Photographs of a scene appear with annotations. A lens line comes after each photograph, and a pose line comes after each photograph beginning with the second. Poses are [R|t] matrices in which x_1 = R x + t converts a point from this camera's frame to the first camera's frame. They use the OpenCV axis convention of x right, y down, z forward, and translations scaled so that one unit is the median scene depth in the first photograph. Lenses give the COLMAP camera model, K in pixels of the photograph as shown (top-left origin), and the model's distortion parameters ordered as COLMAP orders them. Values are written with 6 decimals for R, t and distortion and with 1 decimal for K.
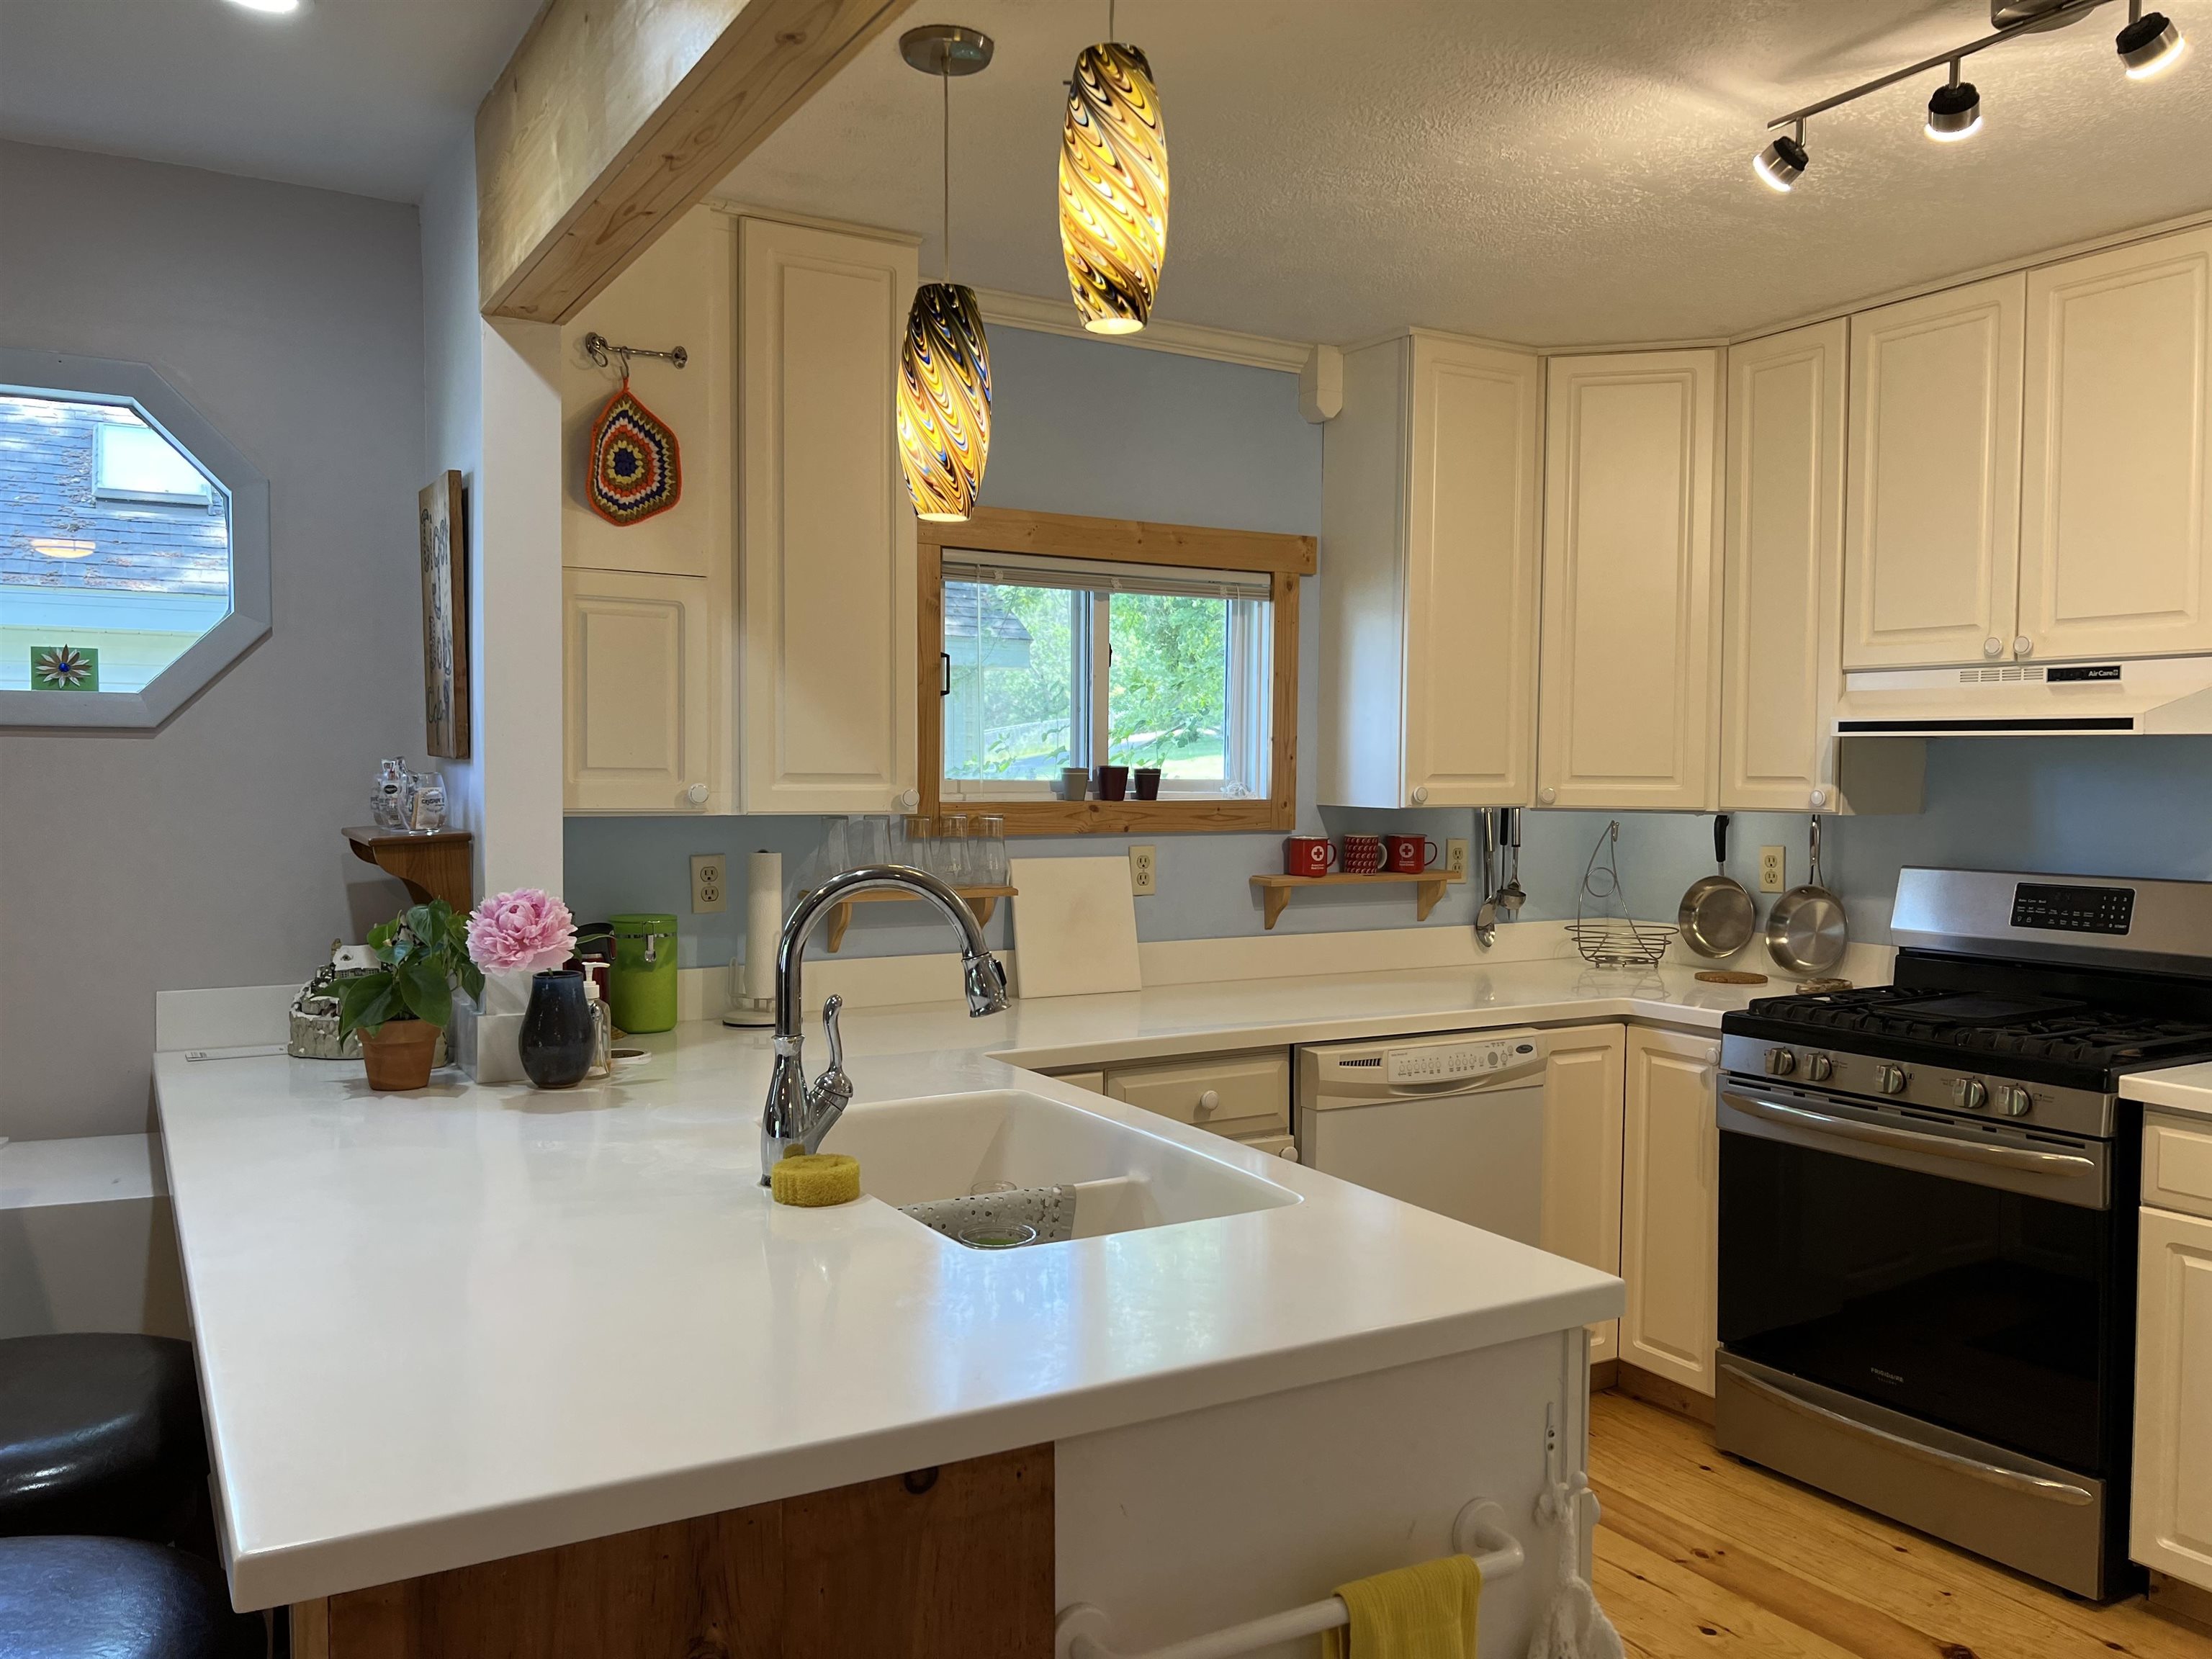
lens RADIAL K [[1656.6, 0, 1095.8], [0, 1656.6, 820.0], [0, 0, 1]] dist [0.021119, -0.036131]
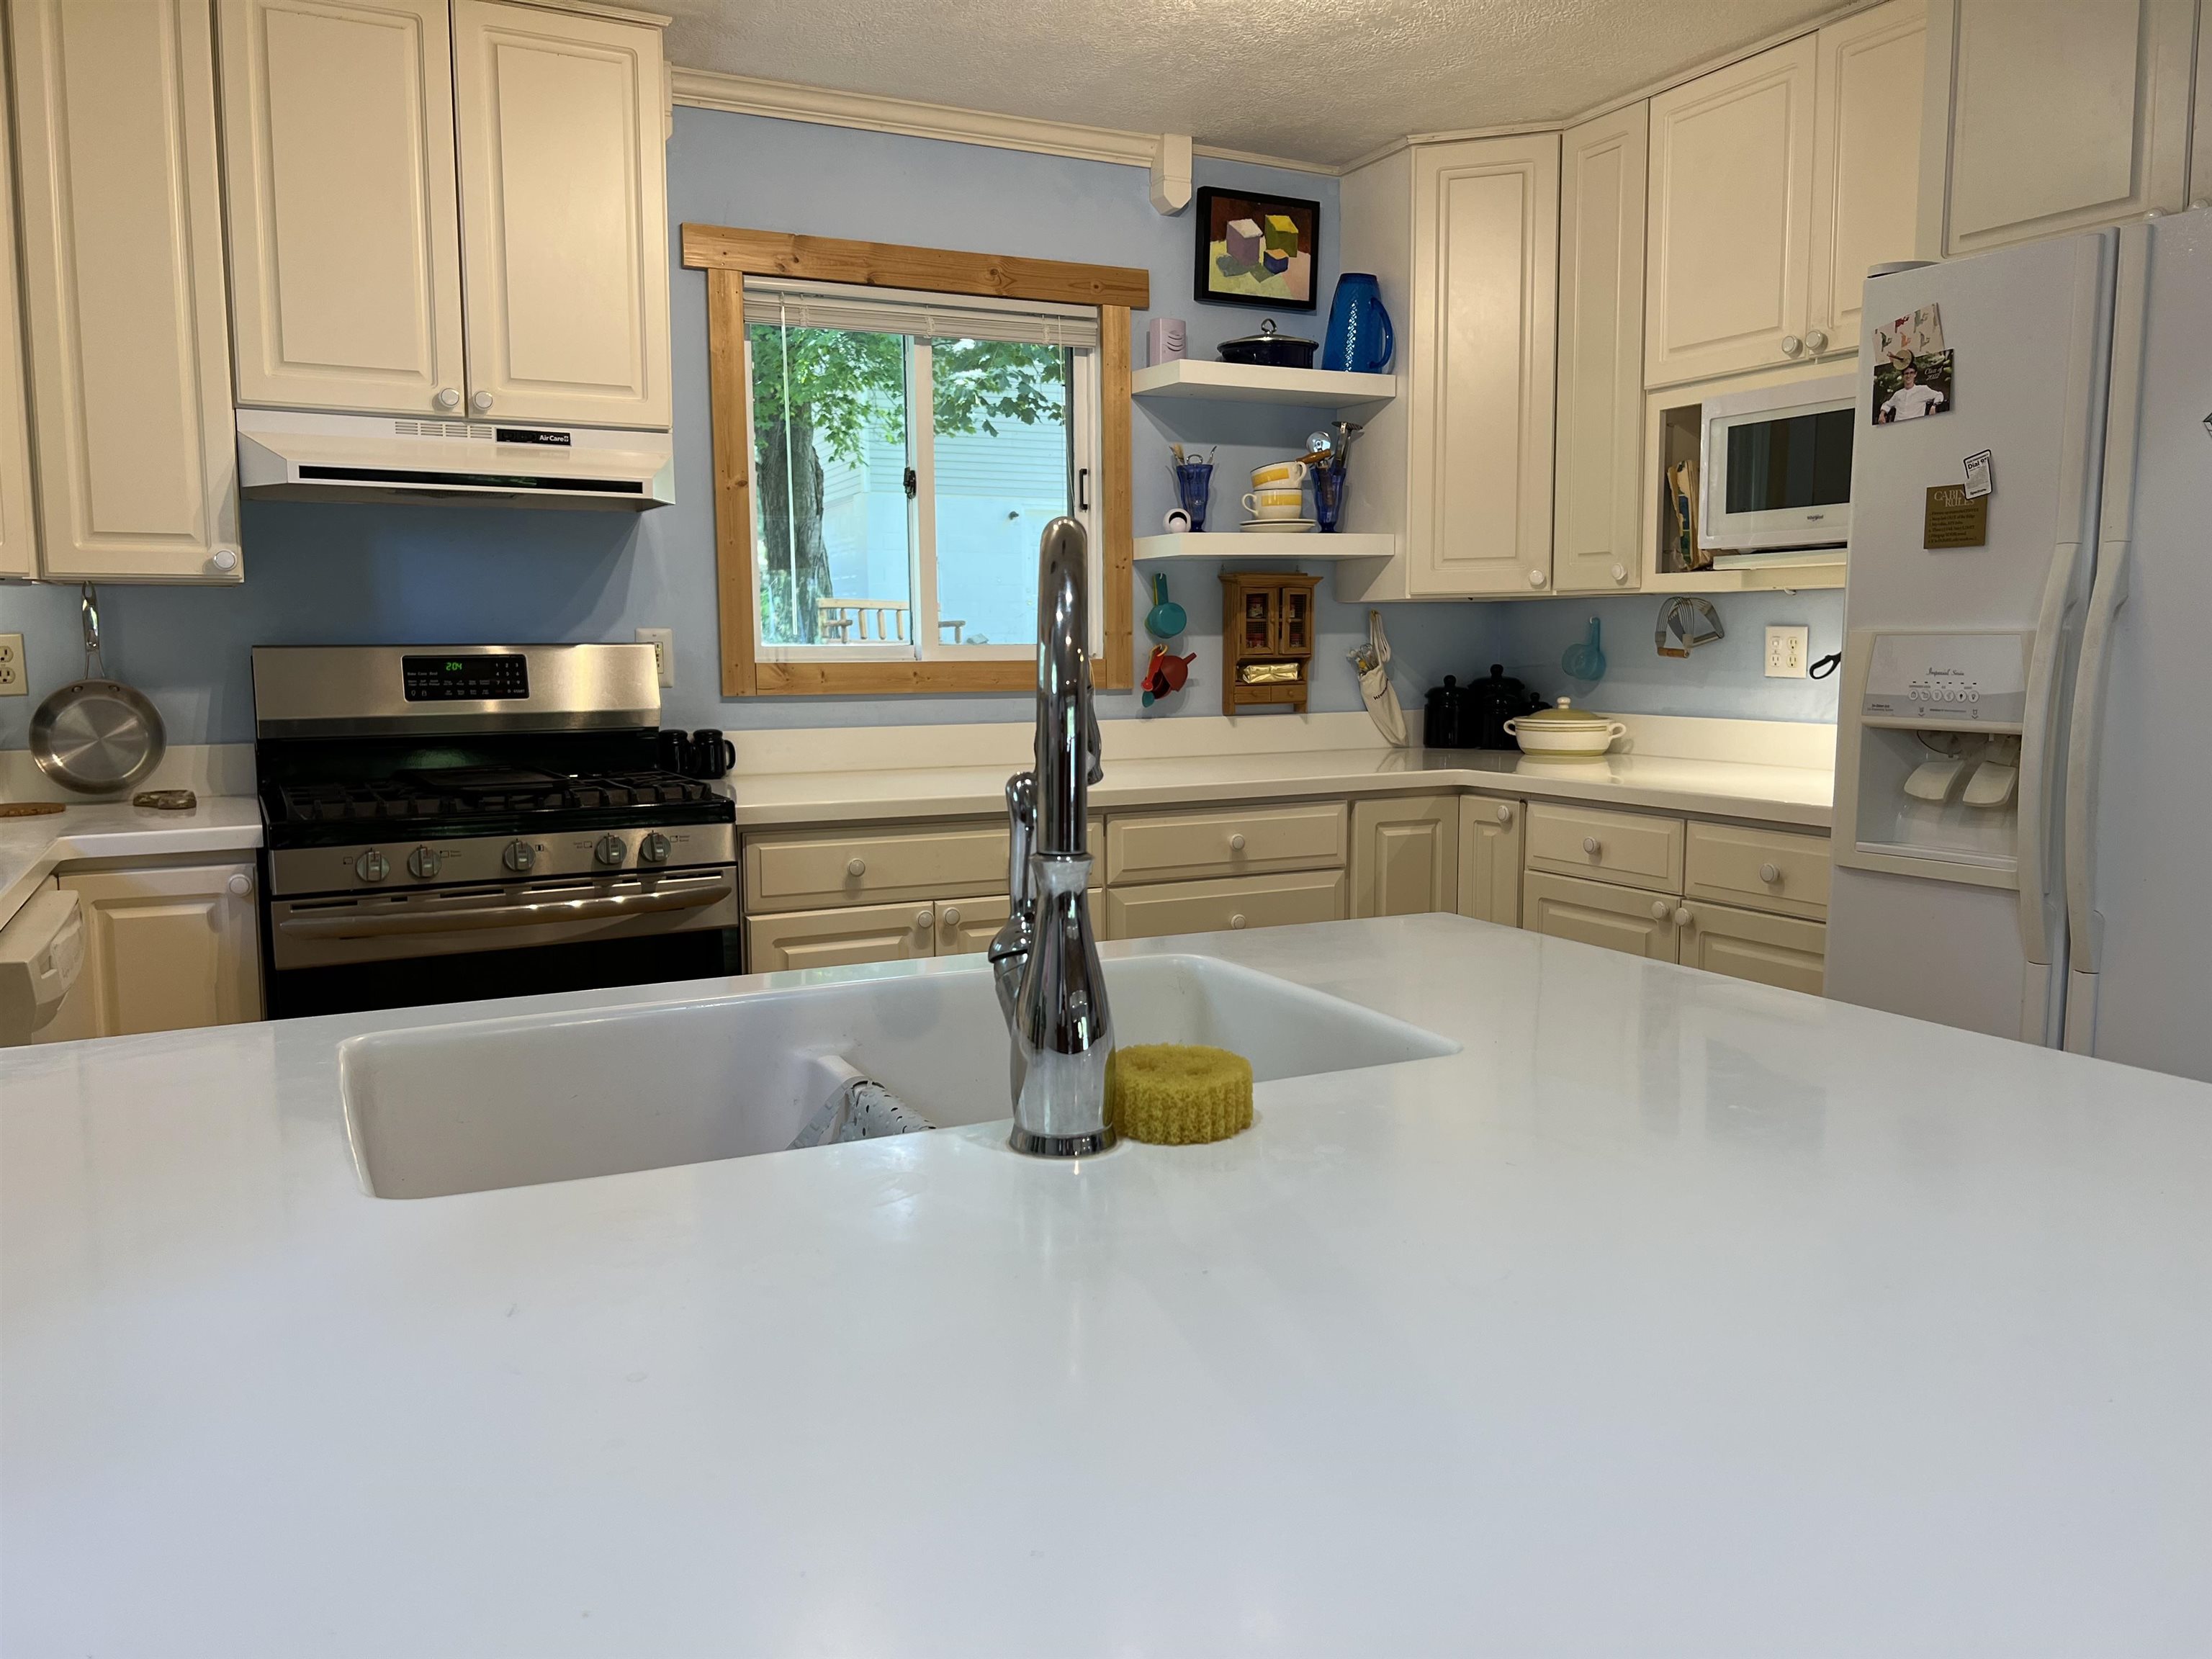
lens RADIAL K [[1651.7, 0, 1094.1], [0, 1651.7, 829.4], [0, 0, 1]] dist [0.049497, -0.064401]
pose [[0.063139, -0.122856, 0.990414, -0.378550], [0.035029, 0.992055, 0.120827, 0.035464], [-0.997390, 0.027064, 0.066941, 0.548487]]
